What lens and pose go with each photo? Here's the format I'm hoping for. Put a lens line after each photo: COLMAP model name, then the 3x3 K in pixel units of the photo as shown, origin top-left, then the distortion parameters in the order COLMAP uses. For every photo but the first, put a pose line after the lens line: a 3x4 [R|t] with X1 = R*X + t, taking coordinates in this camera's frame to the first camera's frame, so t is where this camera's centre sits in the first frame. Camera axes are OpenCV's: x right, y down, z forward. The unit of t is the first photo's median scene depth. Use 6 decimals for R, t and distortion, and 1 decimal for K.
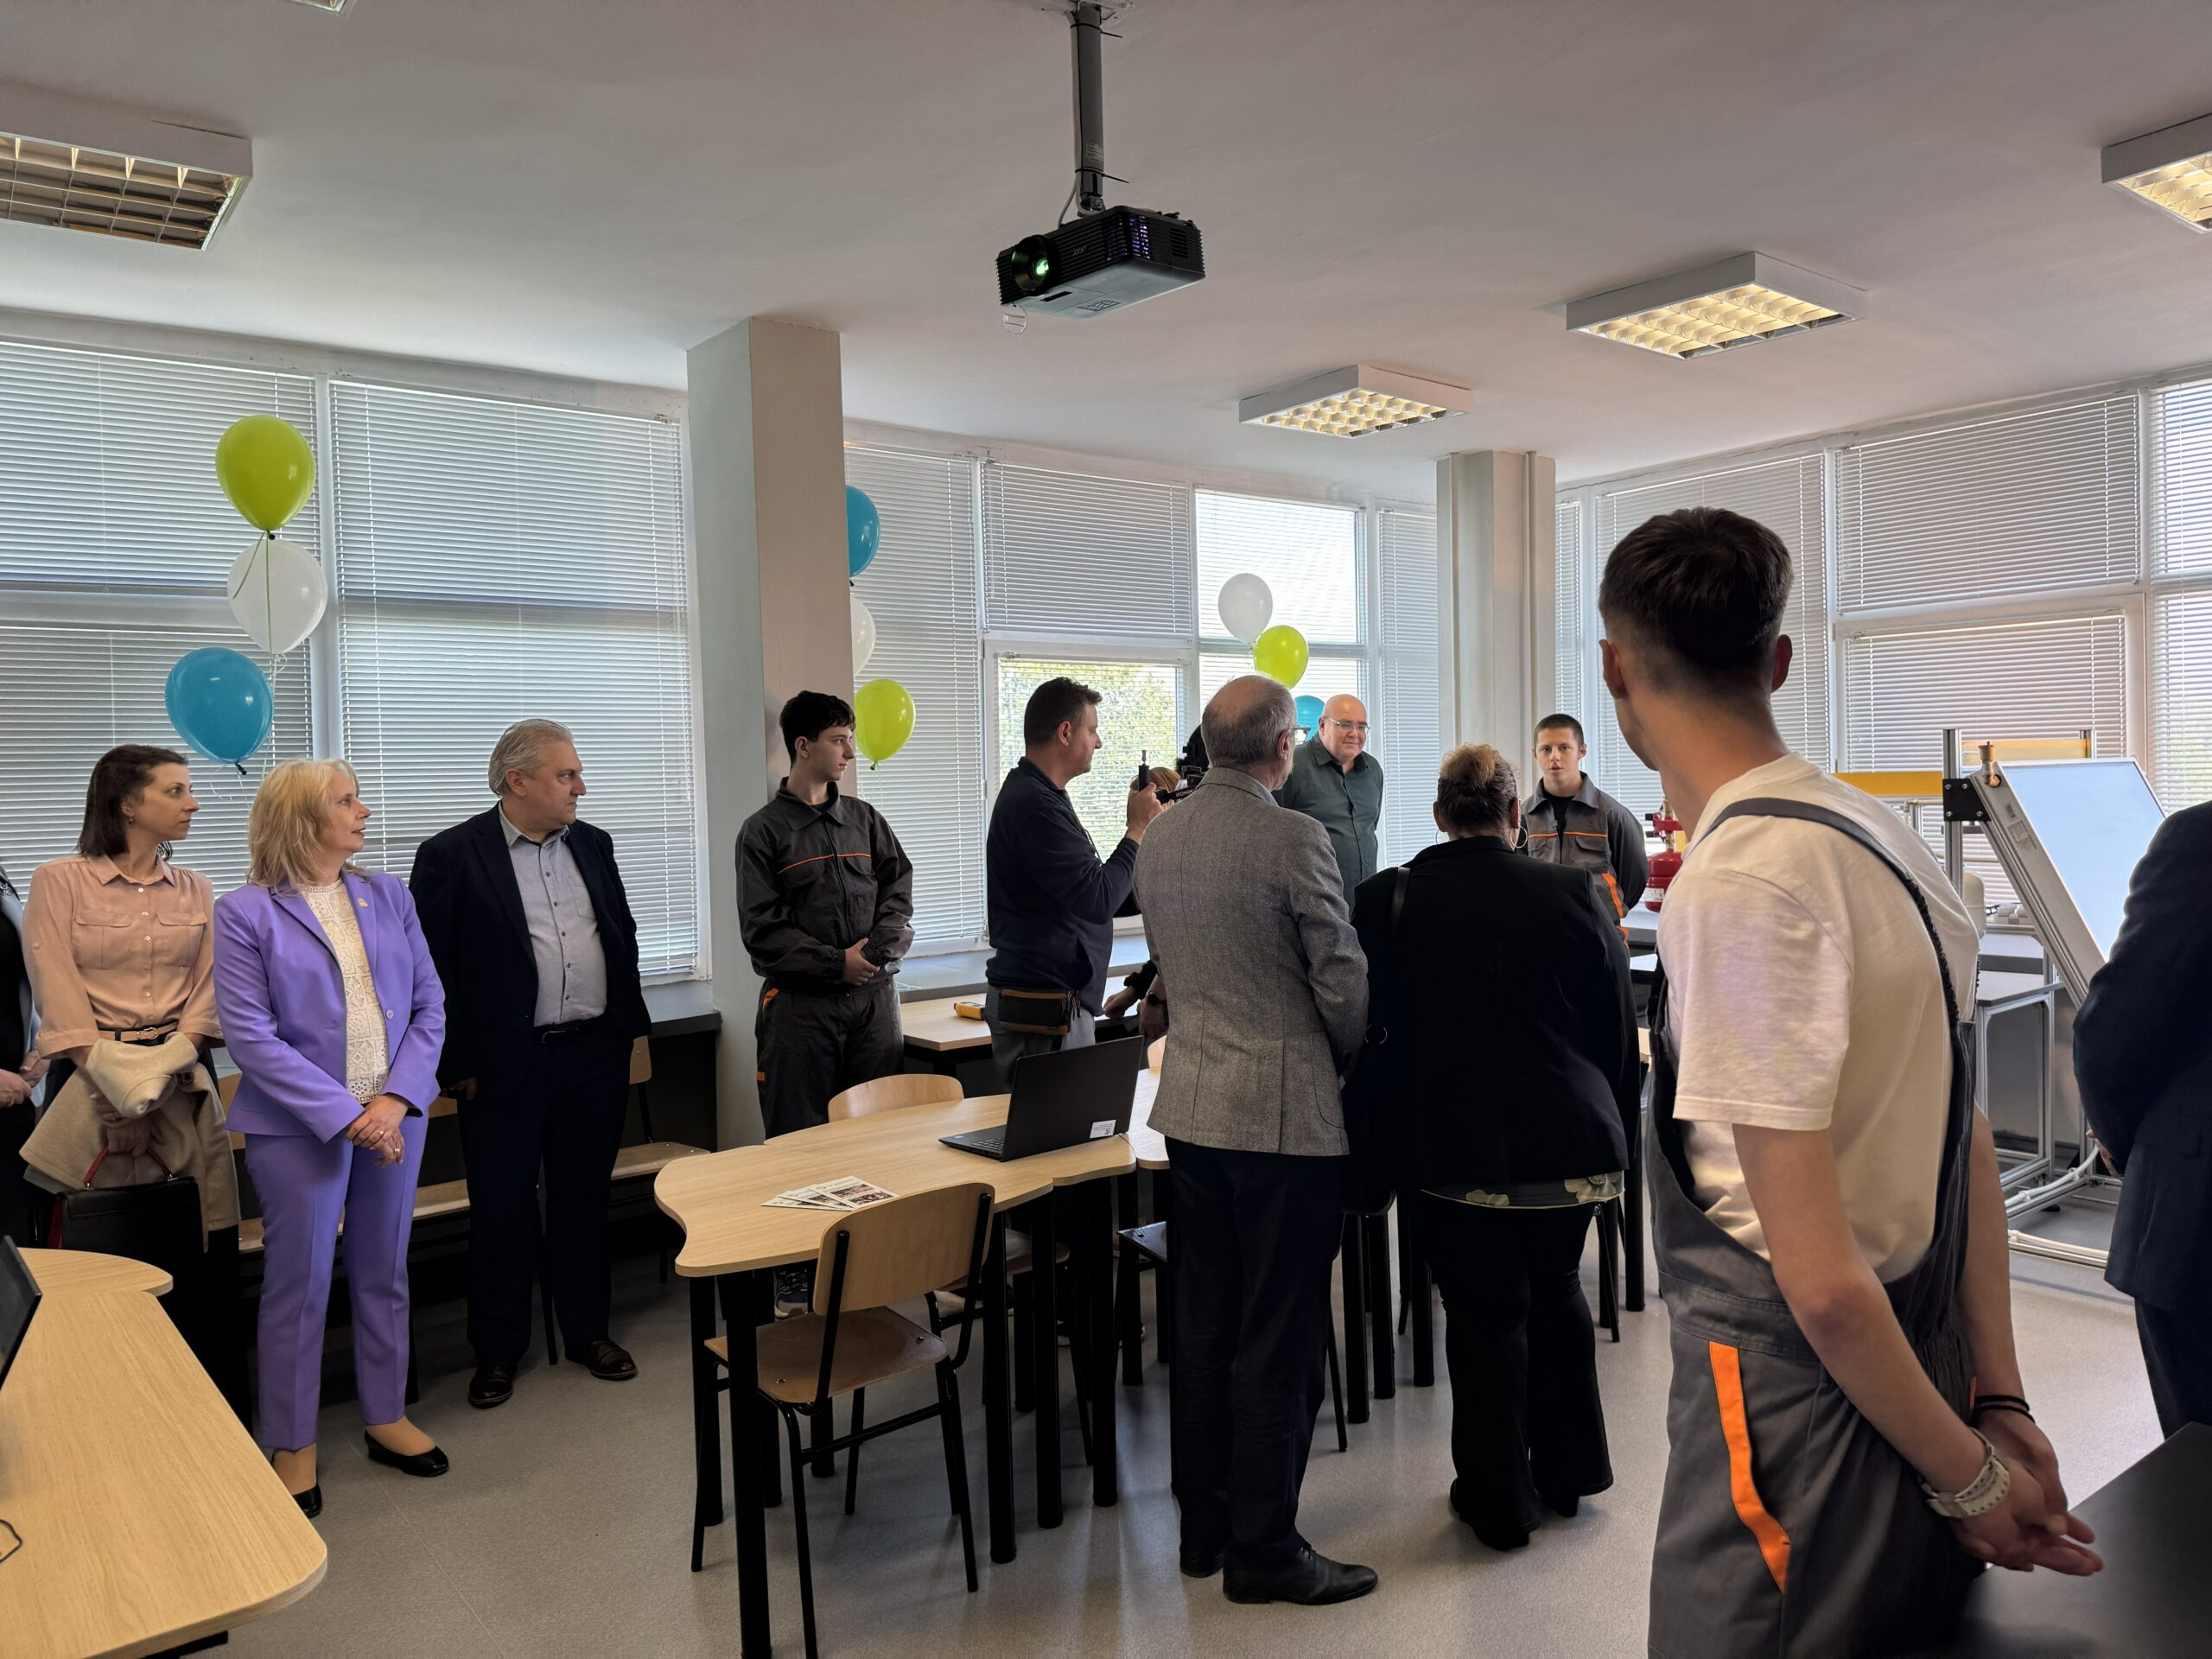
lens RADIAL K [[1544.9, 0, 1106.0], [0, 1544.9, 829.5], [0, 0, 1]] dist [-0.006768, -0.002804]
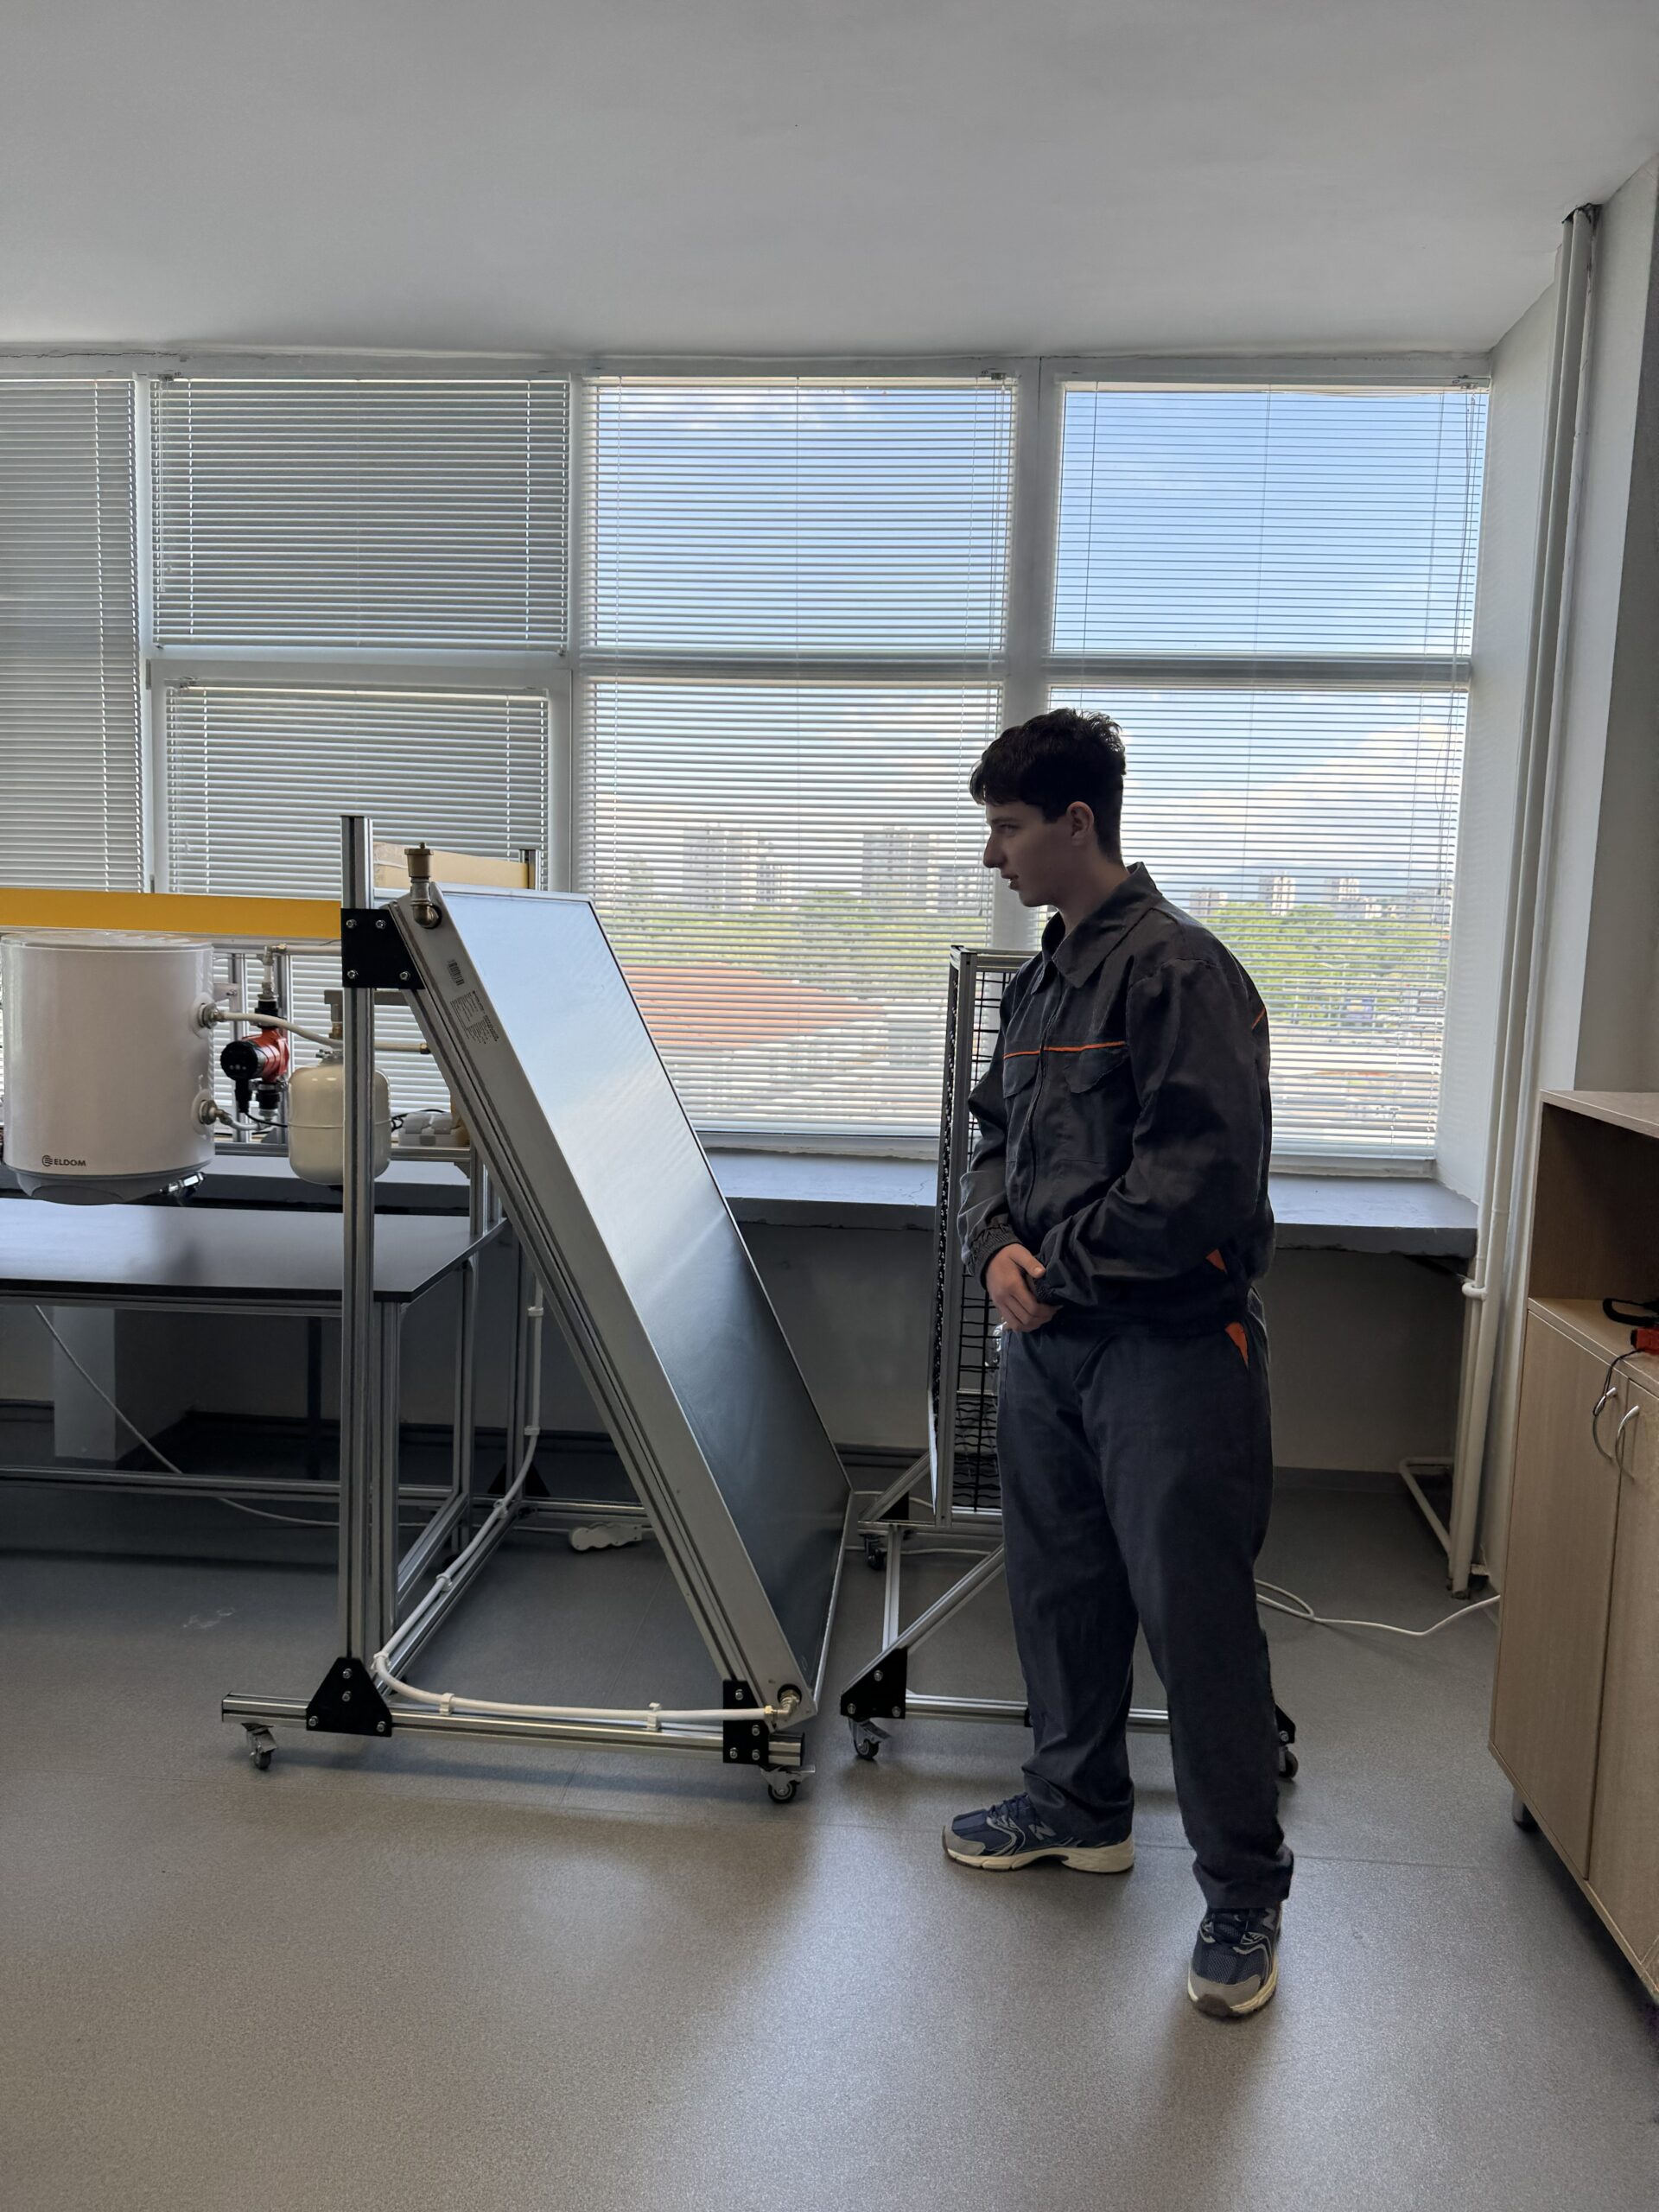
lens RADIAL K [[1544.9, 0, 829.5], [0, 1544.9, 1106.0], [0, 0, 1]] dist [-0.006768, -0.002804]
pose [[0.658153, -0.038940, 0.751876, 0.241188], [-0.031053, 0.996408, 0.078786, -0.011526], [-0.752243, -0.075201, 0.654580, 0.504138]]
